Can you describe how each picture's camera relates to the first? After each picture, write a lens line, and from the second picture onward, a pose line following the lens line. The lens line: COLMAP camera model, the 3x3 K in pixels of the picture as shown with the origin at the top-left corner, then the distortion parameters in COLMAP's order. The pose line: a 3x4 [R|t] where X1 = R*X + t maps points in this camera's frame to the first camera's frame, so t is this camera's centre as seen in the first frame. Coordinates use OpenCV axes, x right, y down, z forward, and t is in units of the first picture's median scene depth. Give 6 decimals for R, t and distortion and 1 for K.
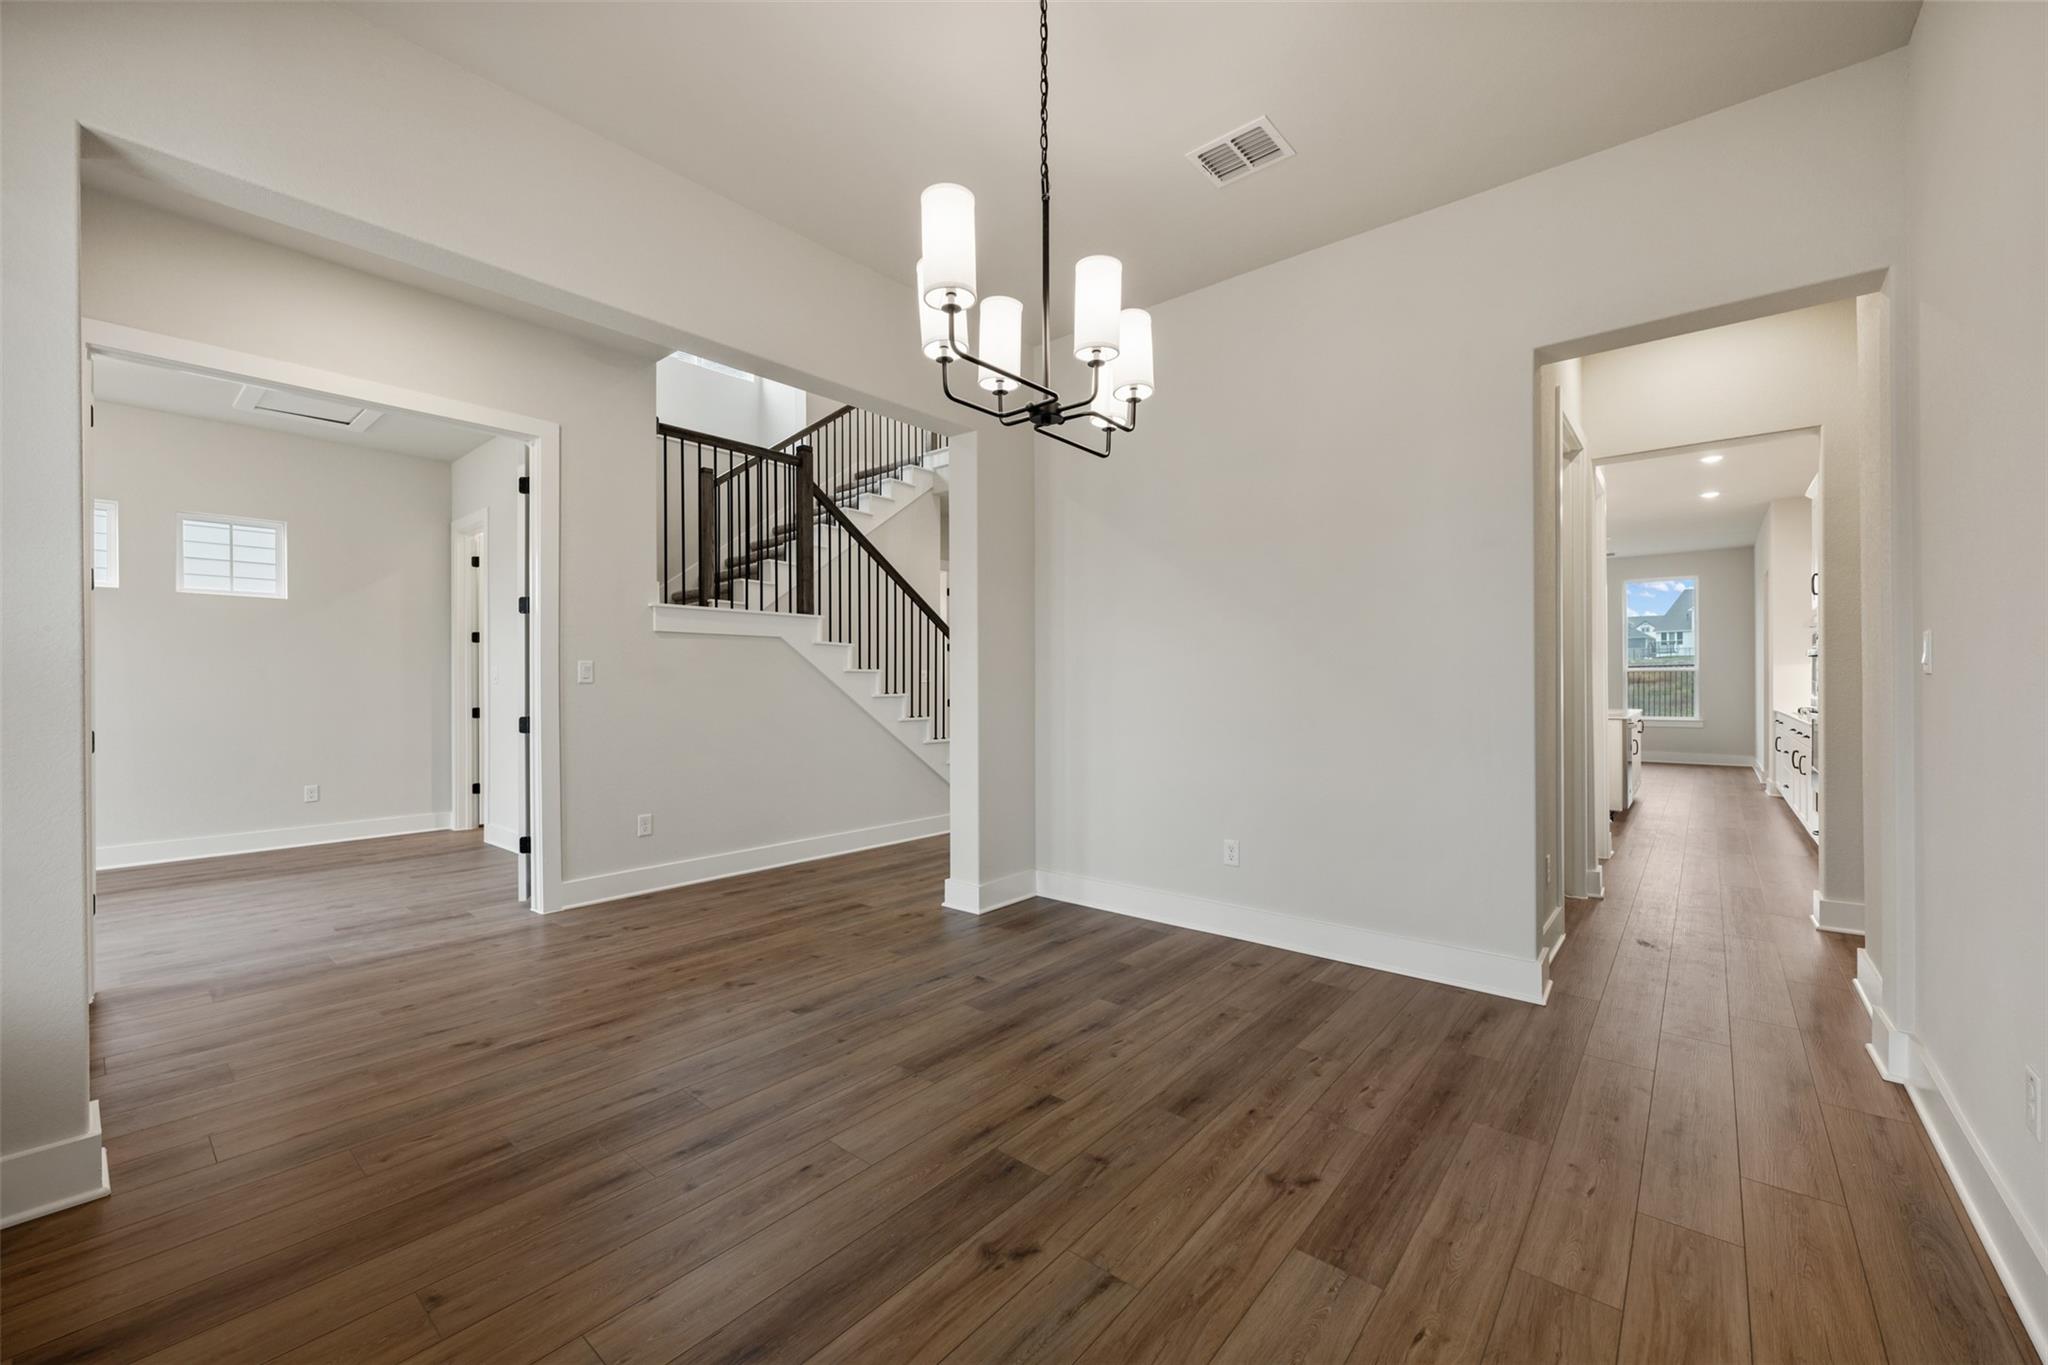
lens RADIAL K [[811.7, 0, 1026.6], [0, 811.7, 690.3], [0, 0, 1]] dist [0.000038, -0.000011]
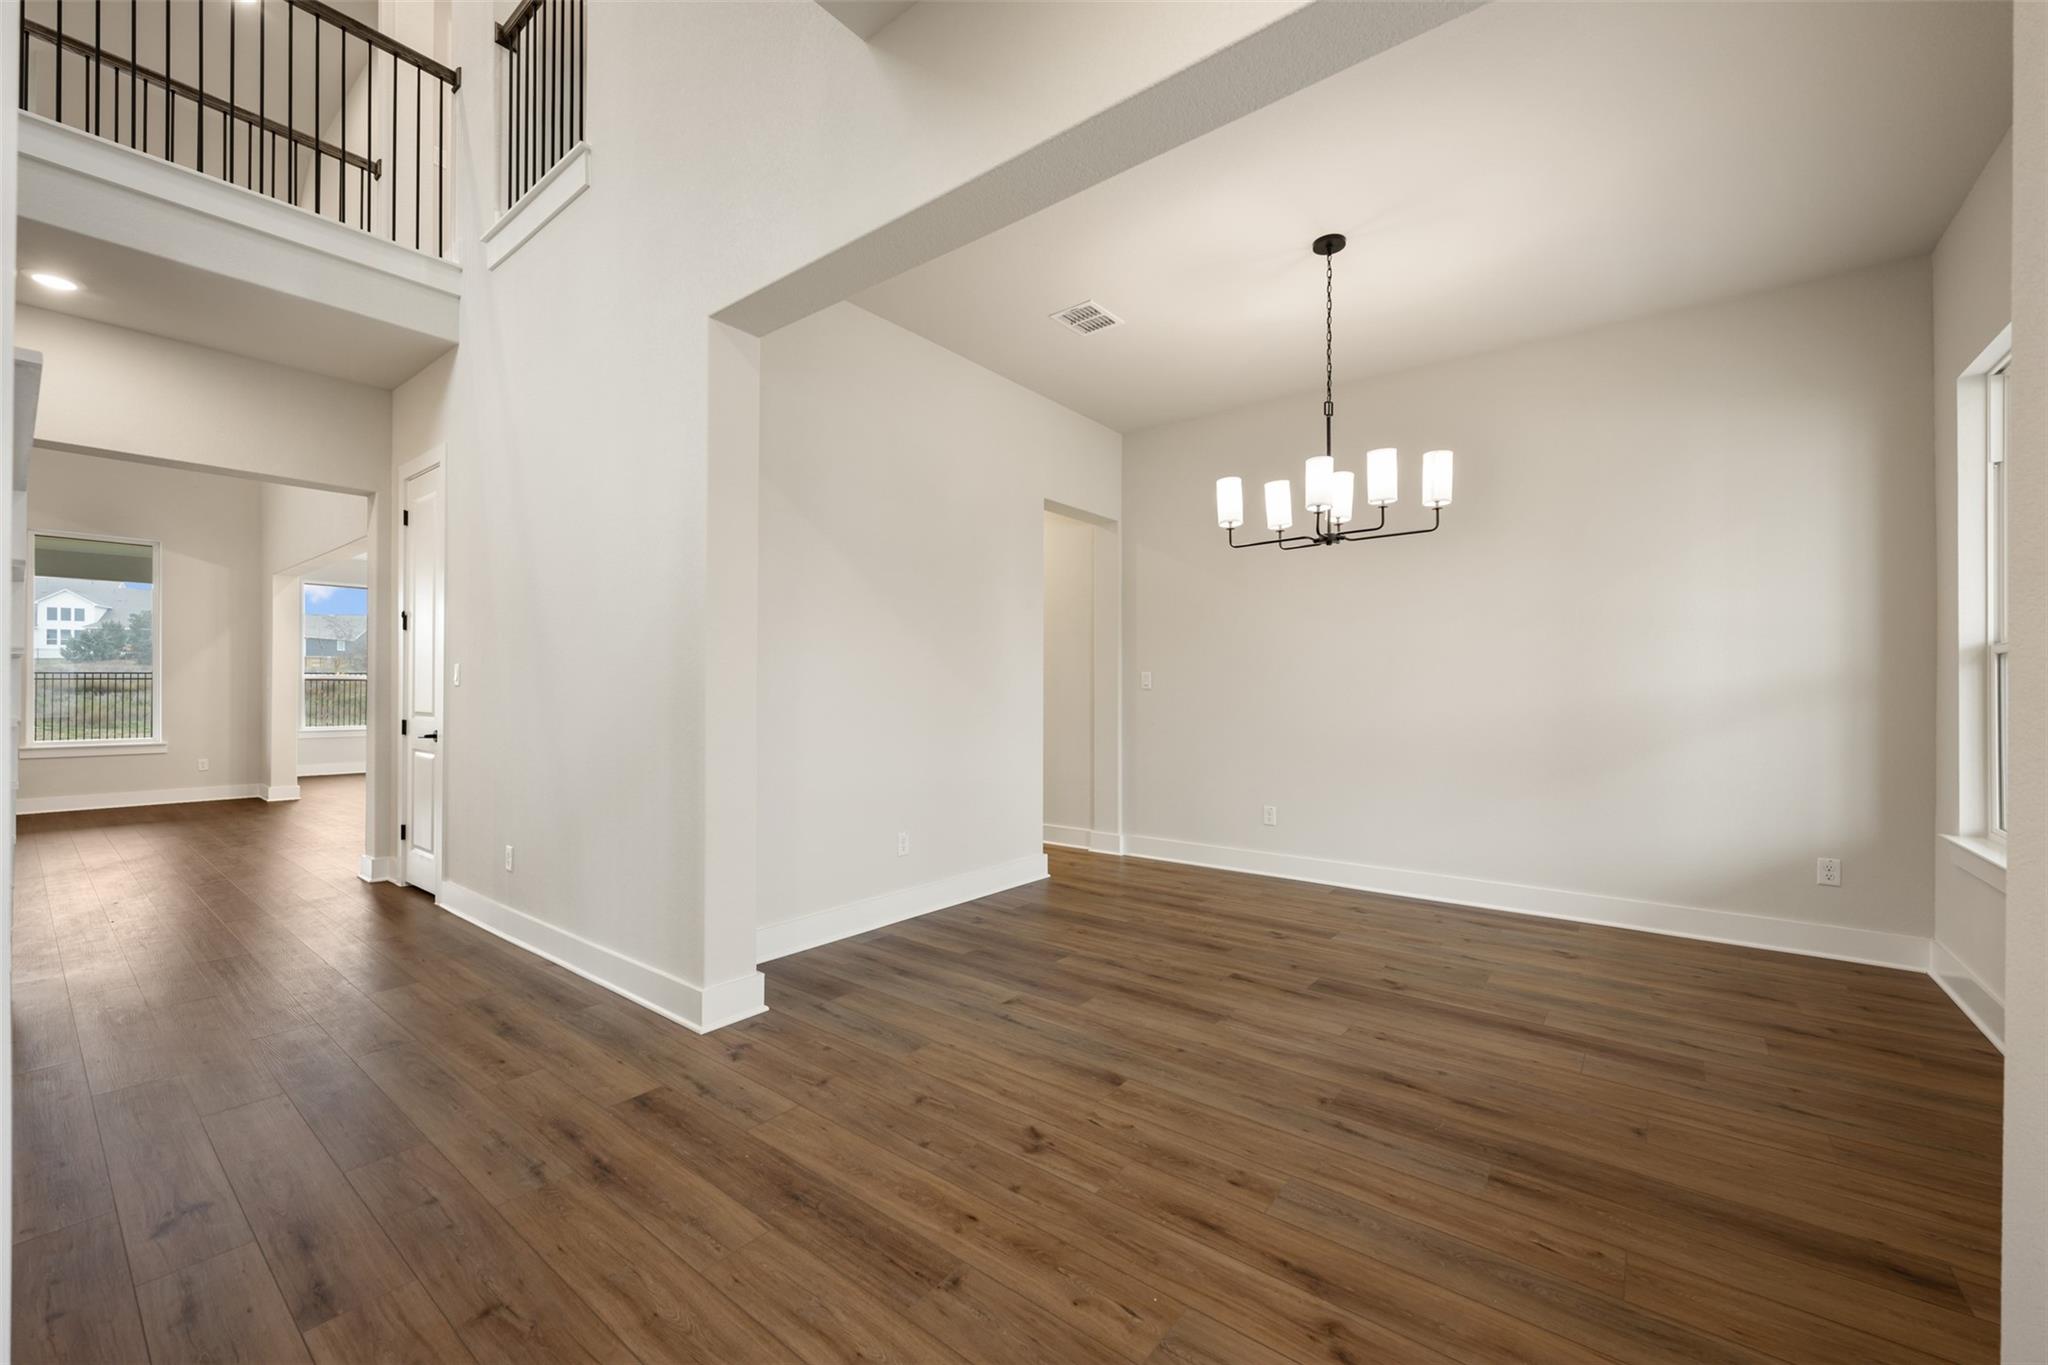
lens RADIAL K [[811.7, 0, 1026.6], [0, 811.7, 690.3], [0, 0, 1]] dist [0.000038, -0.000011]
pose [[-0.038394, 0.003412, 0.999257, -1.175633], [0.004827, 0.999983, -0.003229, -0.007415], [-0.999251, 0.004700, -0.038410, 1.182859]]
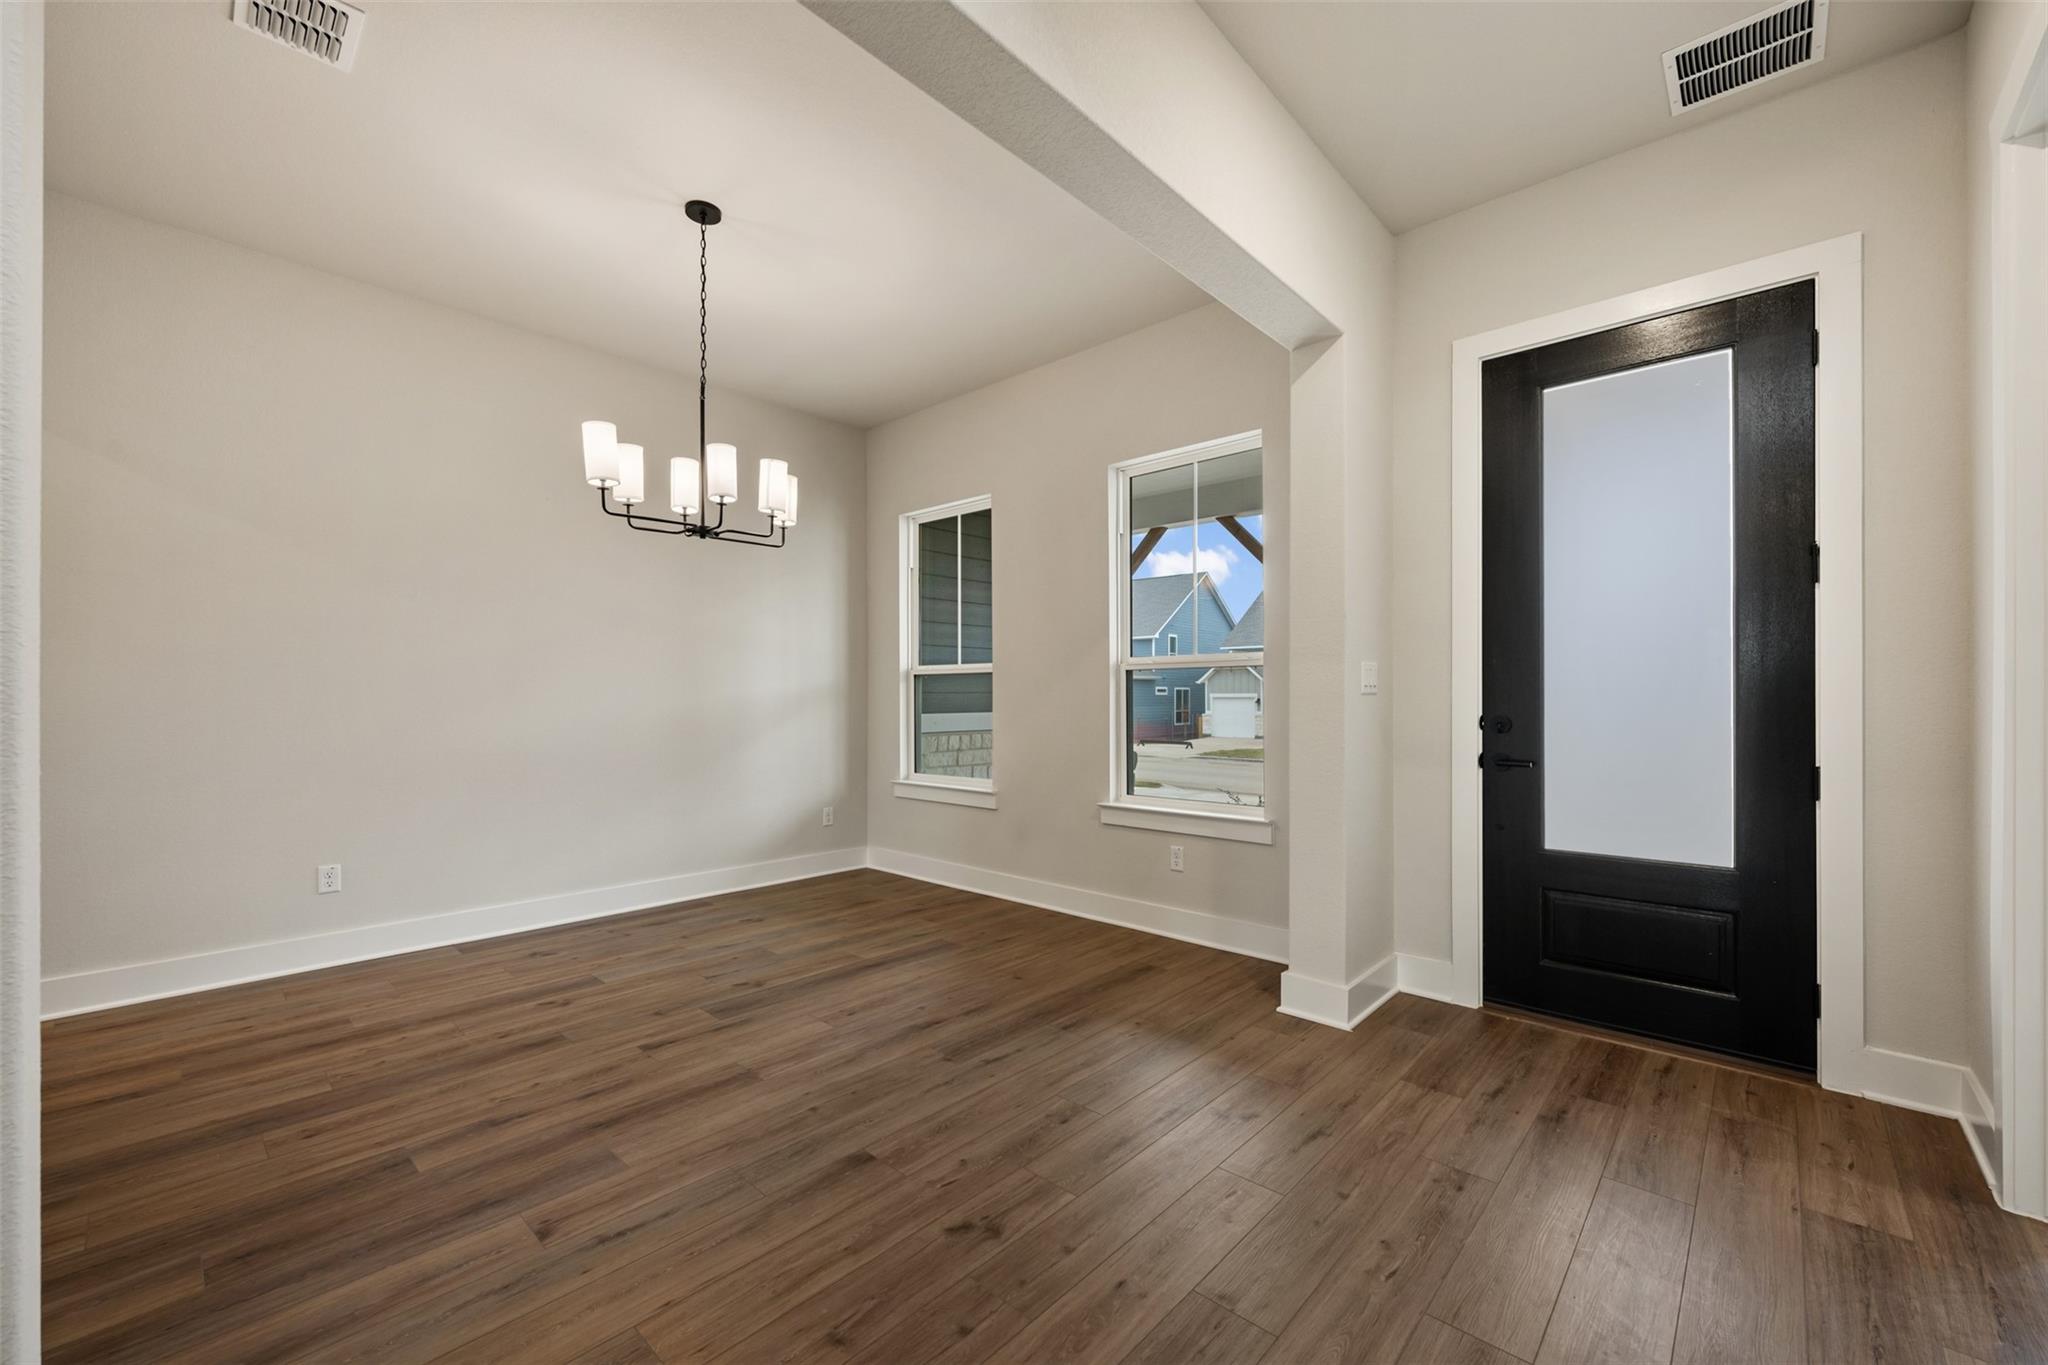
lens RADIAL K [[811.7, 0, 1026.6], [0, 811.7, 690.3], [0, 0, 1]] dist [0.000038, -0.000011]
pose [[-0.999089, 0.004047, 0.042477, -0.477211], [0.003926, 0.999988, -0.002927, -0.011251], [-0.042488, -0.002758, -0.999093, 1.792306]]
